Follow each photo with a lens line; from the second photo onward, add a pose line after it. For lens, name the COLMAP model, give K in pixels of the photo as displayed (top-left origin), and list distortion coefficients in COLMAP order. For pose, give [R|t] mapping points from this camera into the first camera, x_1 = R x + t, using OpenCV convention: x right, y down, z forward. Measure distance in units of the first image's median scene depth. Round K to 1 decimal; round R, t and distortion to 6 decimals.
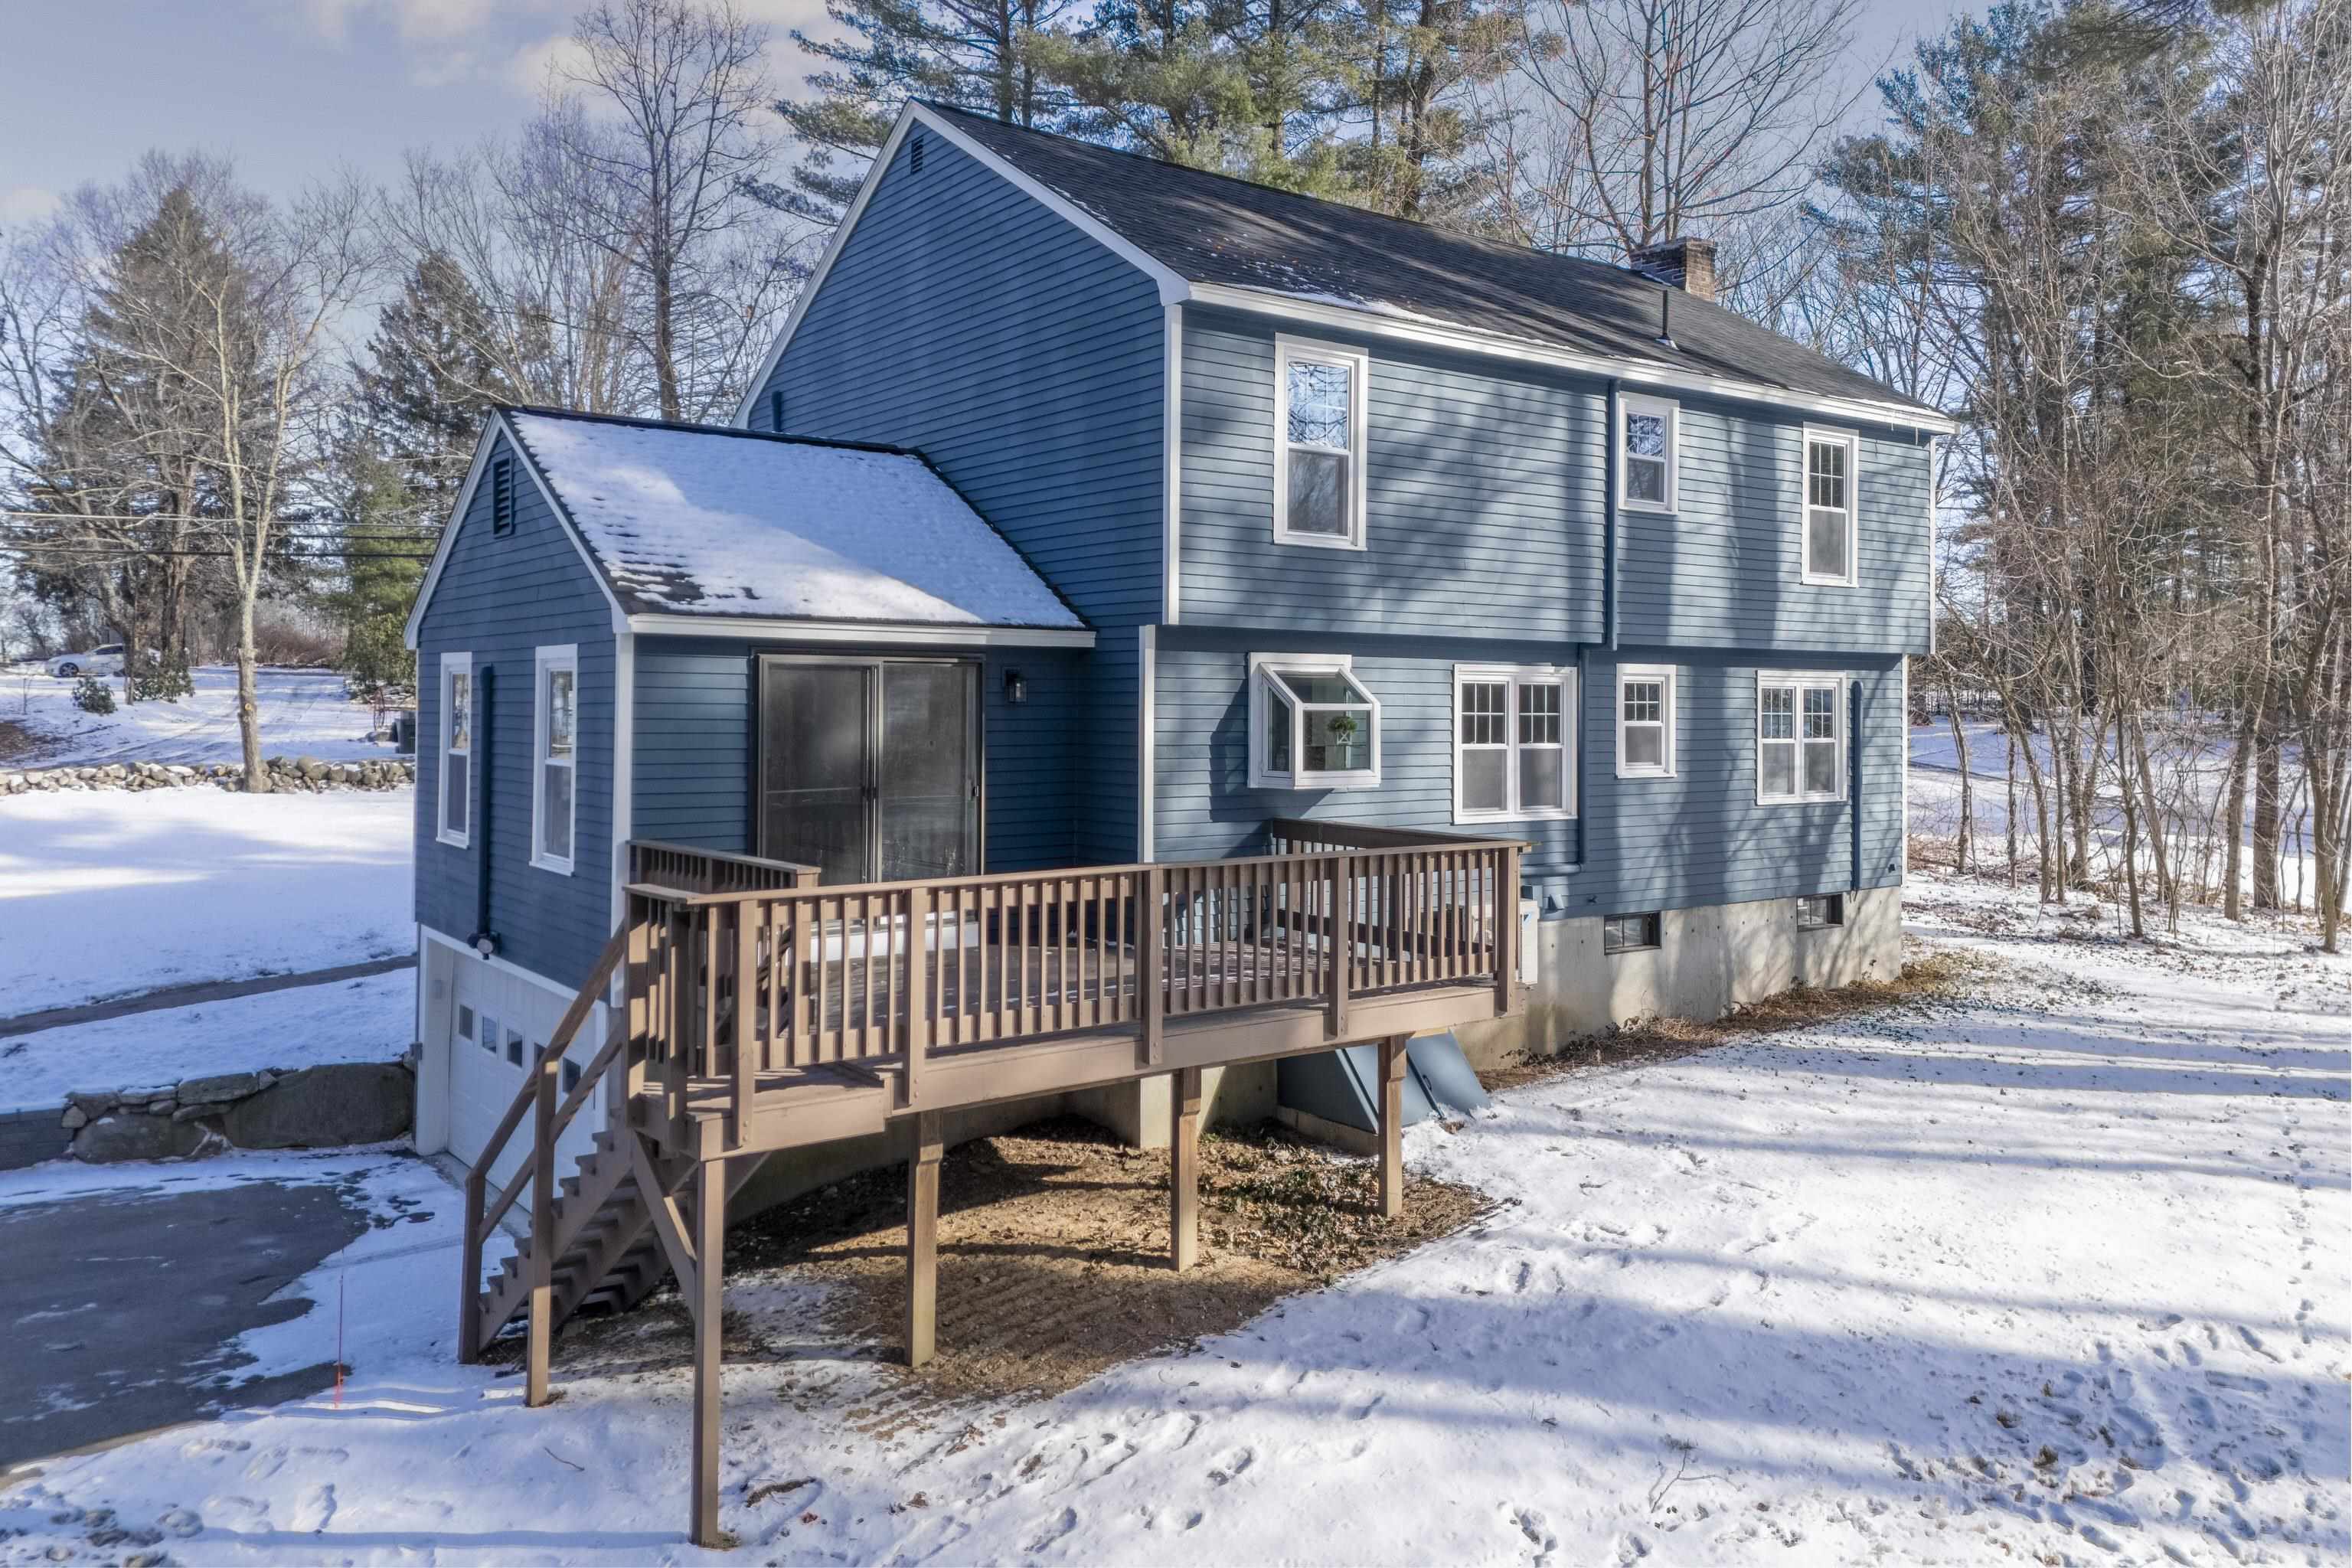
lens RADIAL K [[1701.5, 0, 1174.6], [0, 1701.5, 707.5], [0, 0, 1]] dist [0.086655, -0.080113]
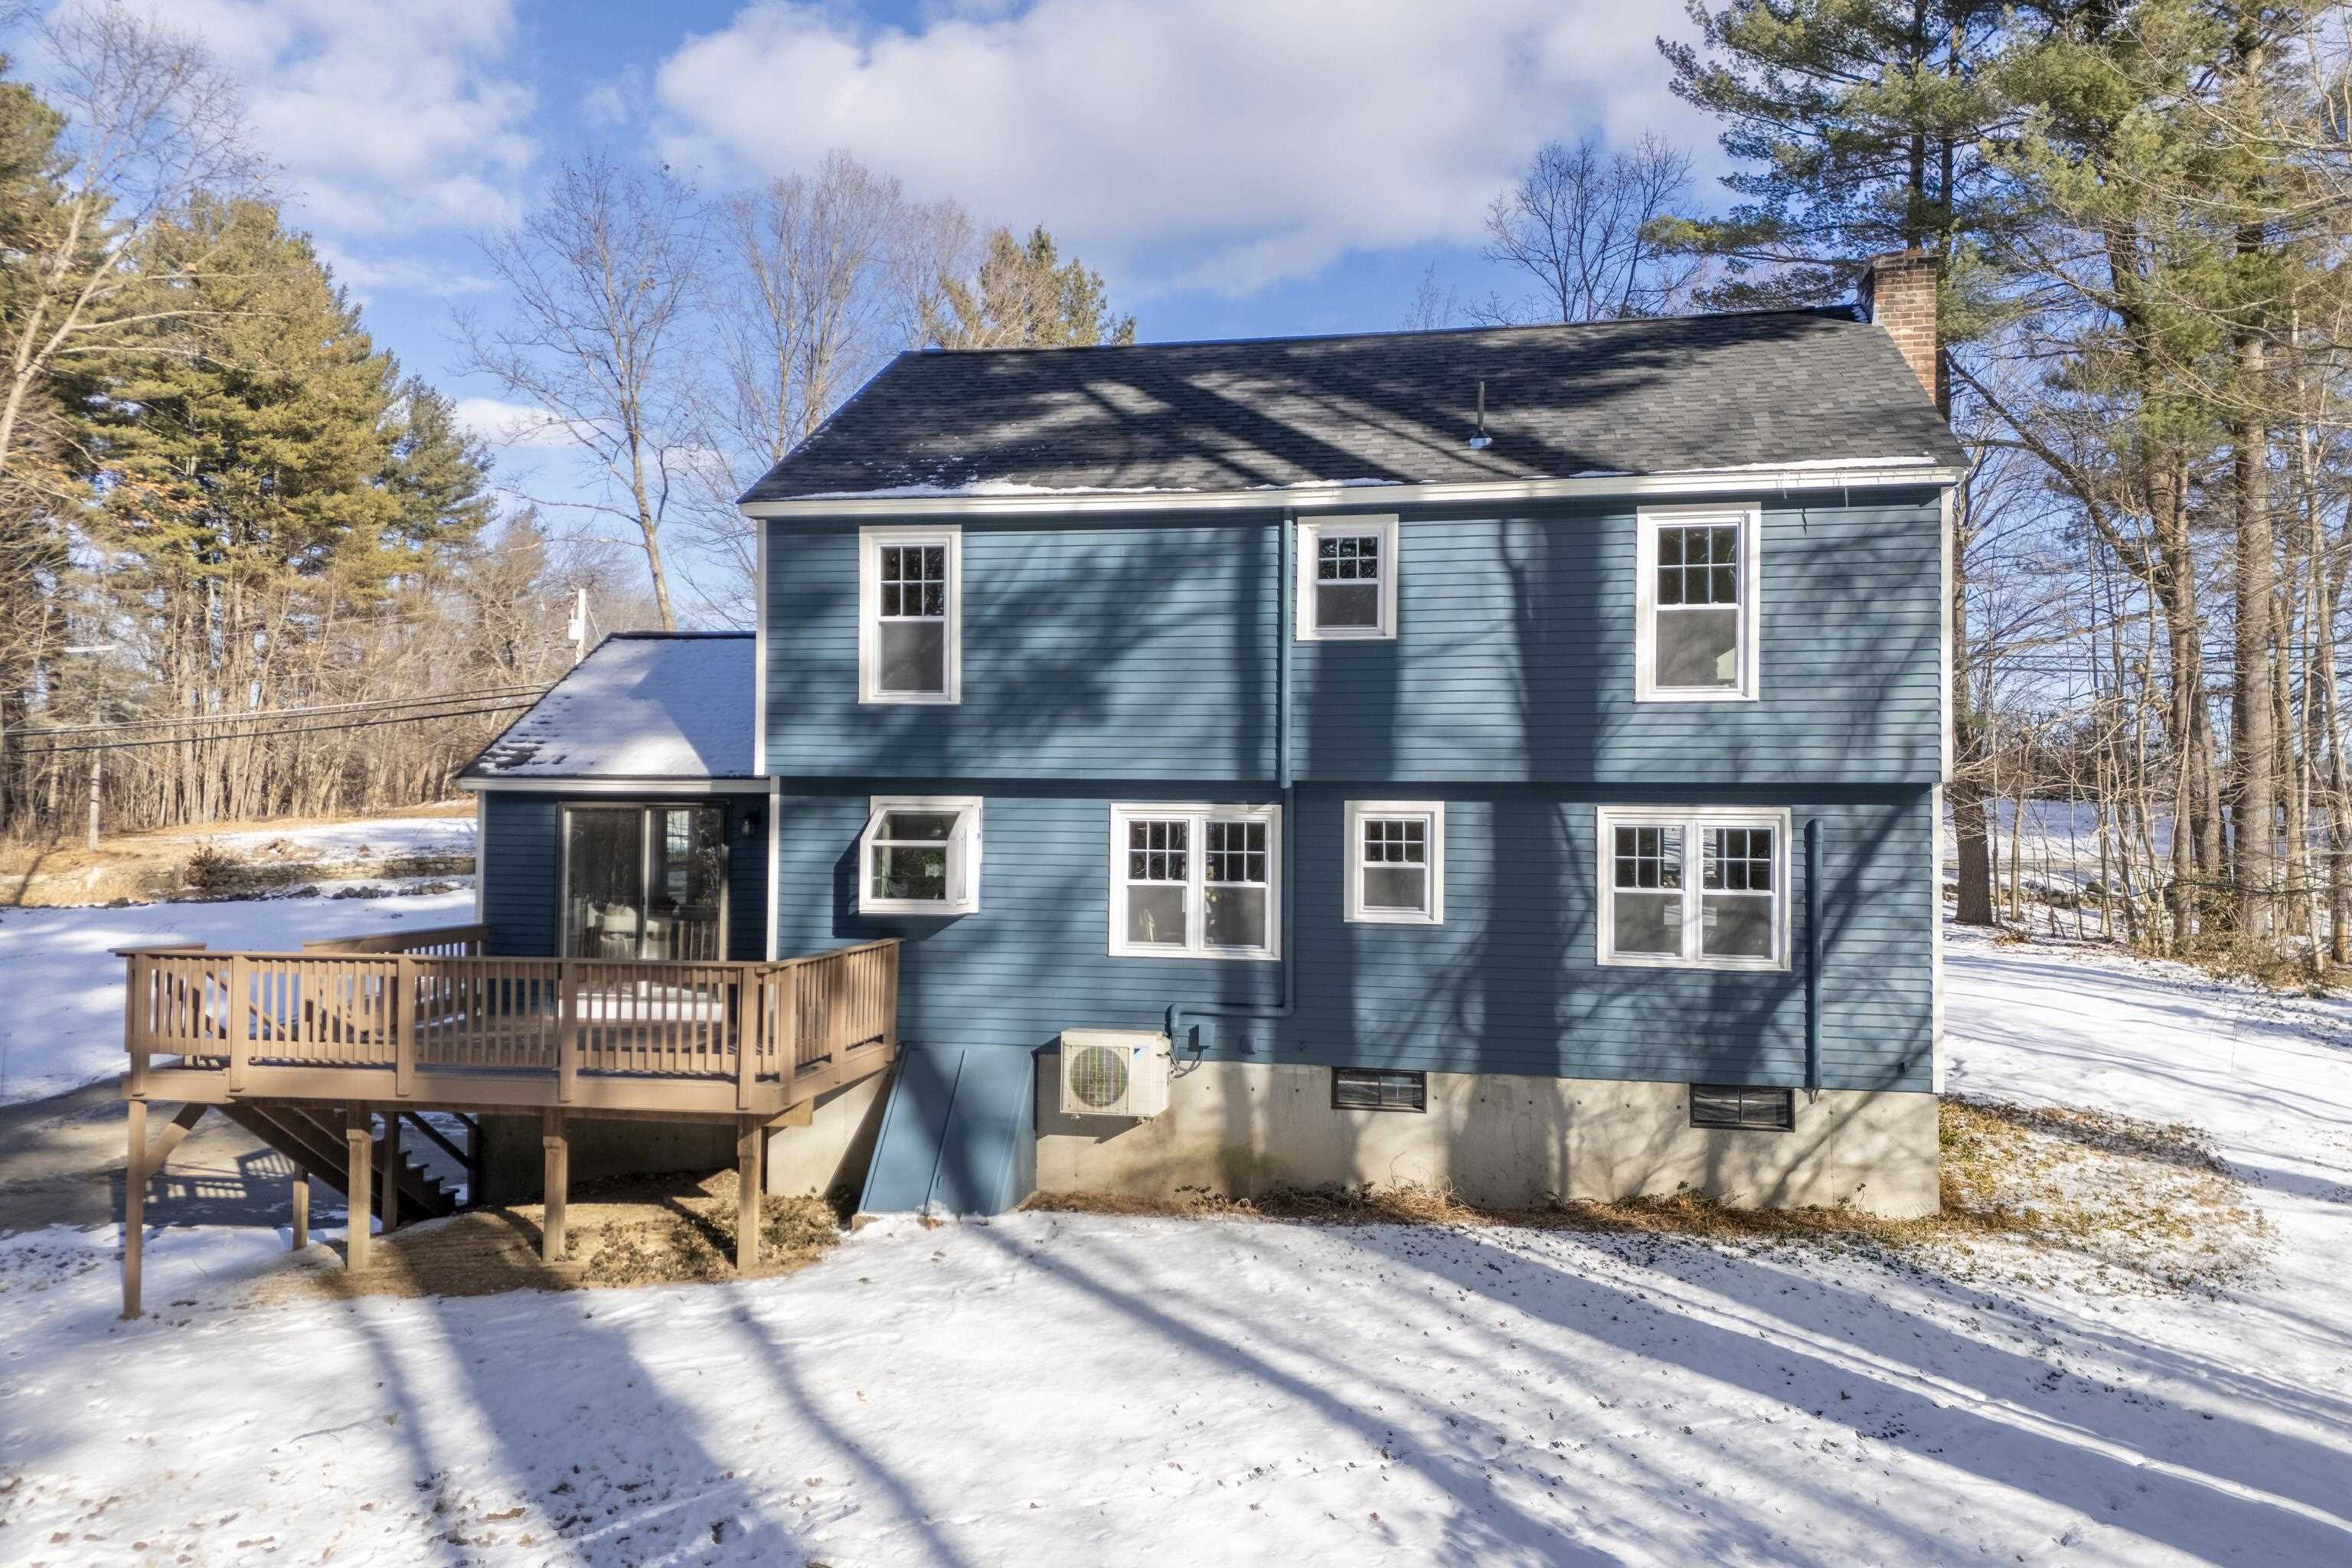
lens RADIAL K [[1696.9, 0, 1176.0], [0, 1696.9, 784.0], [0, 0, 1]] dist [0.089782, -0.080368]
pose [[0.664413, -0.011918, -0.747270, 0.912765], [-0.006972, 0.999730, -0.022144, -0.013659], [0.747333, 0.019923, 0.664151, 0.313108]]
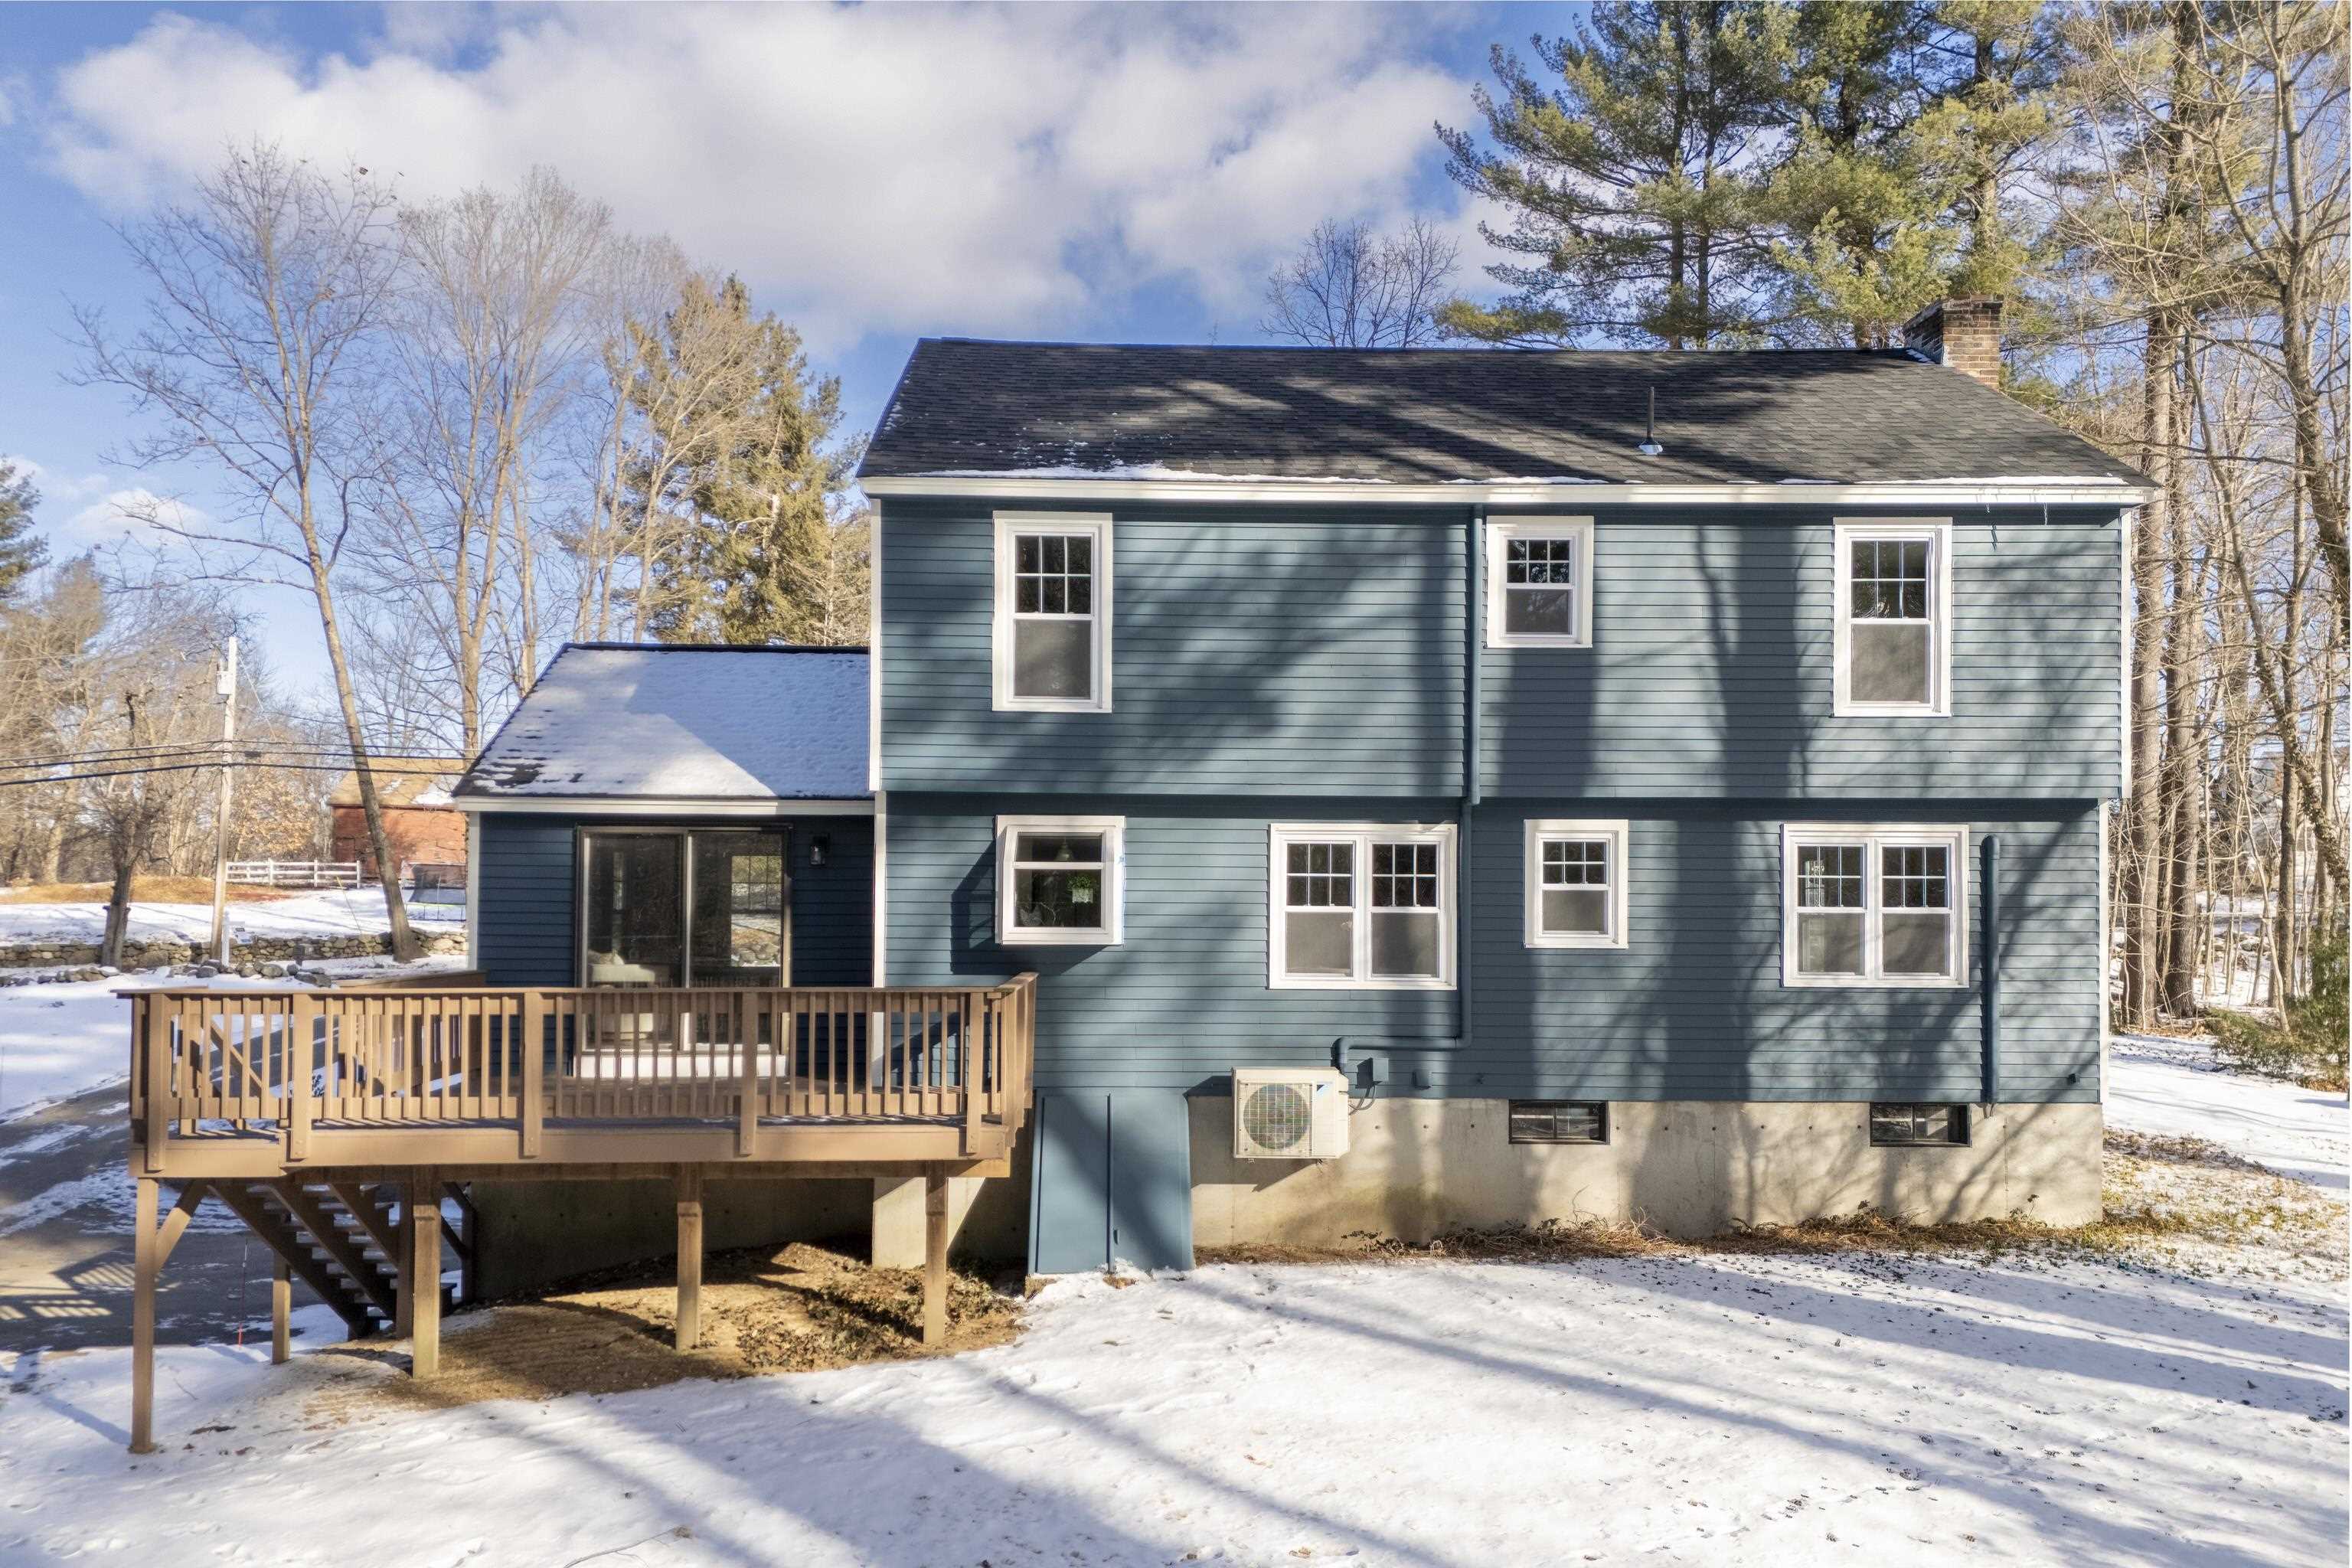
lens RADIAL K [[1684.1, 0, 1097.3], [0, 1684.1, 900.5], [0, 0, 1]] dist [0.083719, -0.066261]
pose [[0.817615, -0.009036, -0.575695, 0.596068], [-0.001349, 0.999844, -0.017609, 0.033304], [0.575764, 0.015174, 0.817475, 0.149044]]
